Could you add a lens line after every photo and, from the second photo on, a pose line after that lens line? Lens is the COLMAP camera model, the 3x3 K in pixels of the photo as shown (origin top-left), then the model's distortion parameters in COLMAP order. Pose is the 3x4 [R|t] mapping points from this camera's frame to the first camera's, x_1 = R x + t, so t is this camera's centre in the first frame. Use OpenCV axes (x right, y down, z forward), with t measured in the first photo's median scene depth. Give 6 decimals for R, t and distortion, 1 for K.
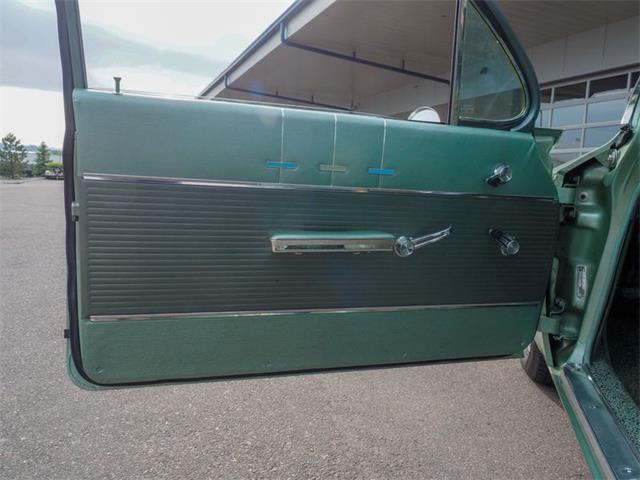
lens RADIAL K [[463.2, 0, 318.5], [0, 463.2, 233.9], [0, 0, 1]] dist [-0.009726, -0.004382]
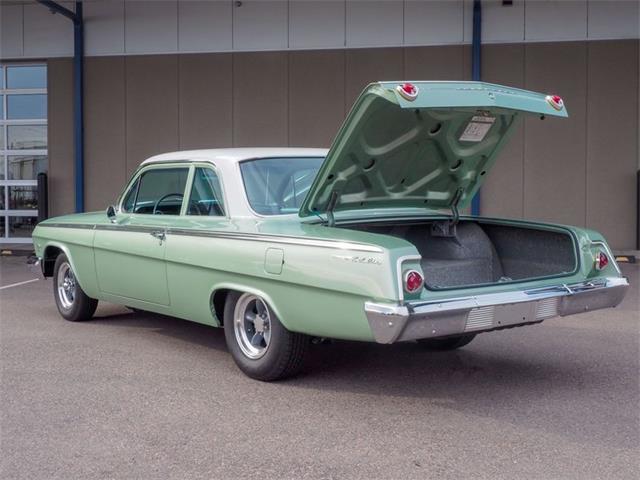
lens RADIAL K [[842.2, 0, 323.3], [0, 842.2, 232.1], [0, 0, 1]] dist [0.000976, -0.027581]
pose [[0.605400, -0.067210, 0.793079, -0.261391], [0.102518, 0.994713, 0.006041, 0.002898], [-0.789292, 0.077648, 0.609089, -0.310249]]
